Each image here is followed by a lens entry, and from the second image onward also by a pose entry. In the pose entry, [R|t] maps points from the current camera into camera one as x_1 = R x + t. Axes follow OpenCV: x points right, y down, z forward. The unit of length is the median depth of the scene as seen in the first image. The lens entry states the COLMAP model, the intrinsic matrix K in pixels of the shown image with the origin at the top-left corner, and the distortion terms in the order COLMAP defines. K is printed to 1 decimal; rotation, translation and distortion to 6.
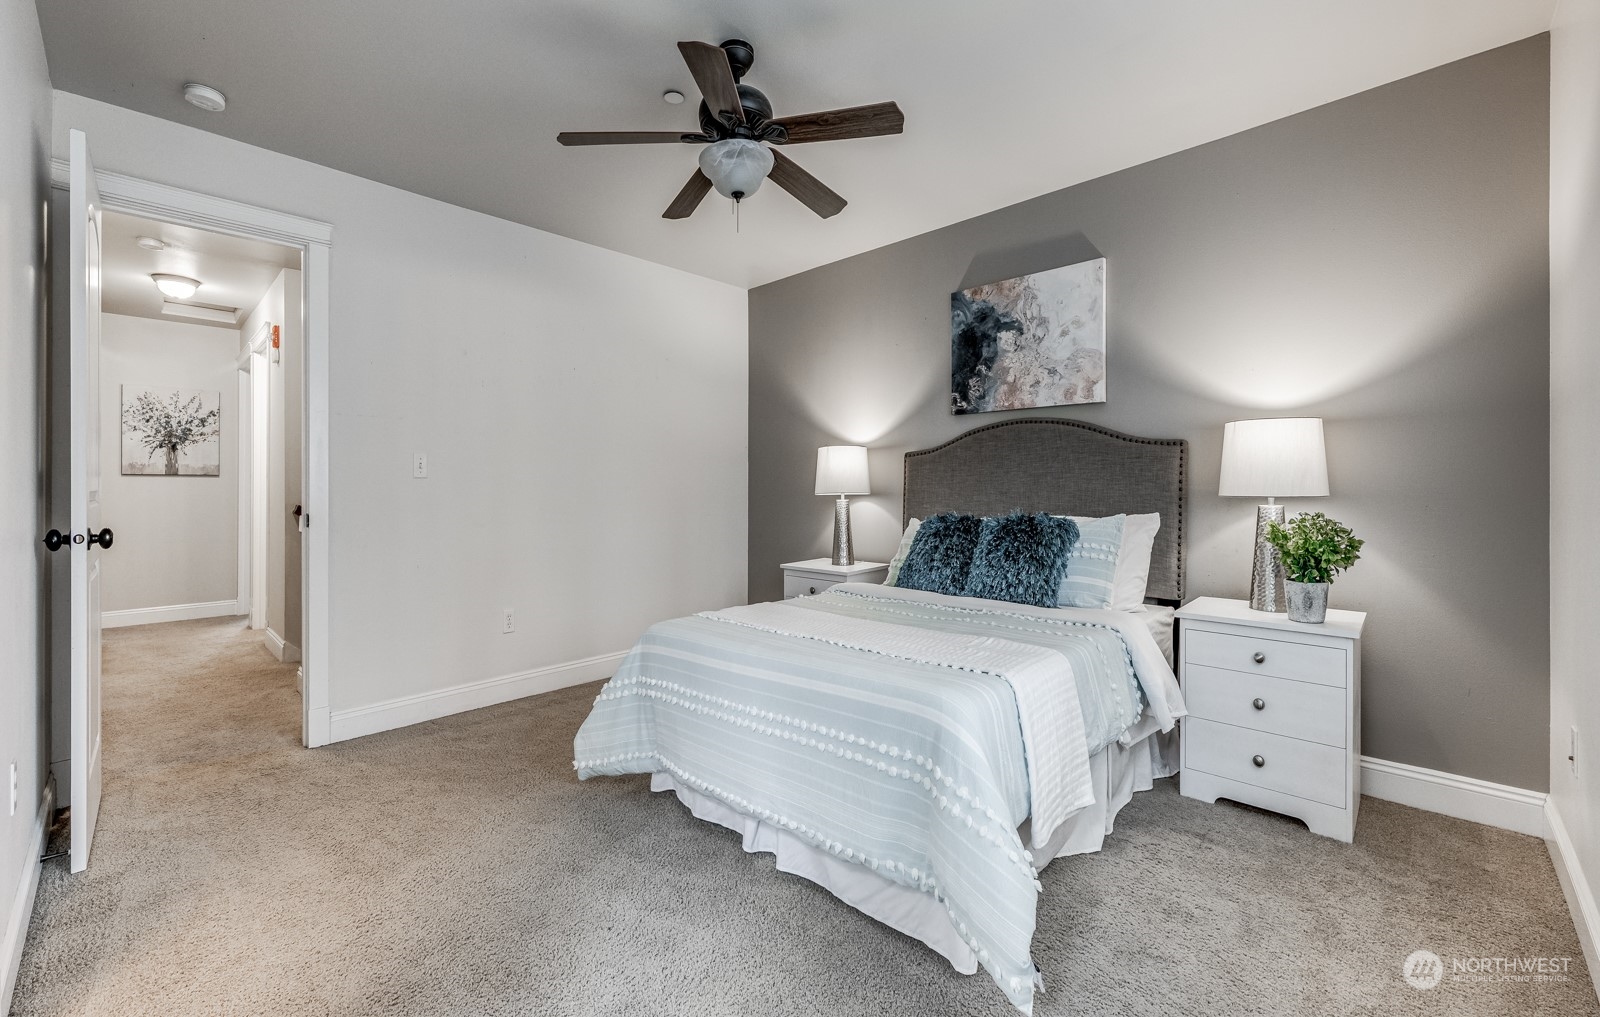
lens RADIAL K [[637.9, 0, 794.5], [0, 637.9, 495.1], [0, 0, 1]] dist [-0.000367, -0.000064]
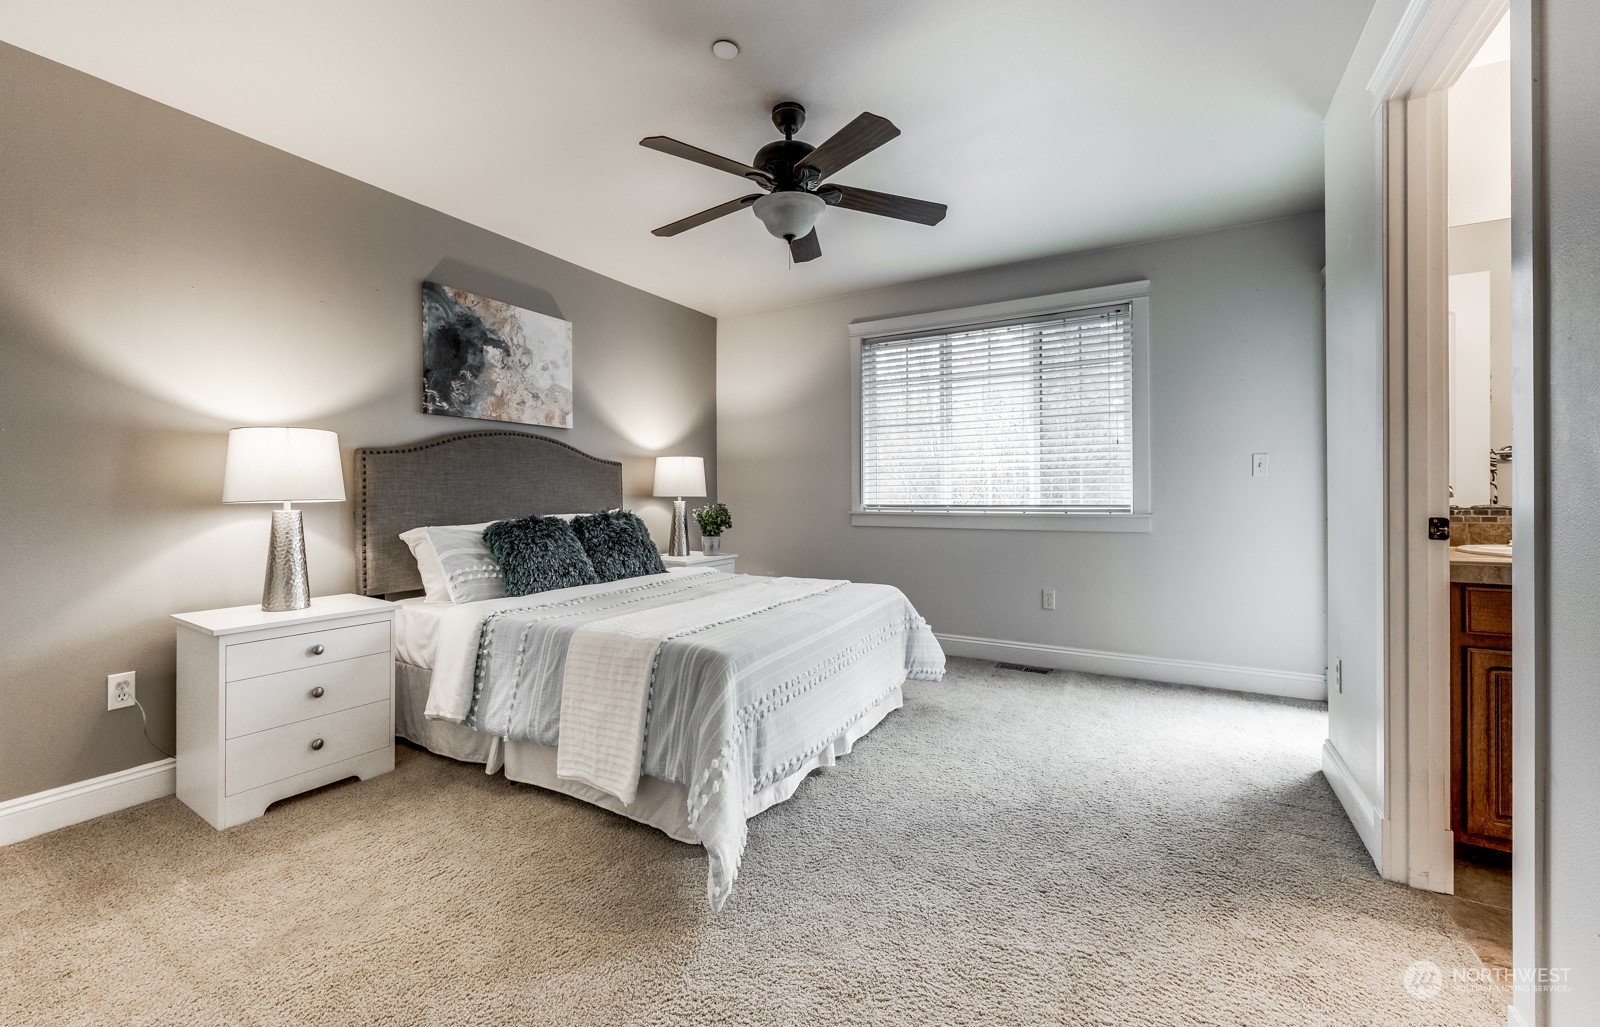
lens RADIAL K [[640.4, 0, 803.5], [0, 640.4, 488.2], [0, 0, 1]] dist [-0.027709, -0.000202]
pose [[-0.250311, 0.006597, 0.968143, -0.834663], [0.008719, 0.999952, -0.004560, -0.009678], [-0.968126, 0.007299, -0.250356, 0.764470]]
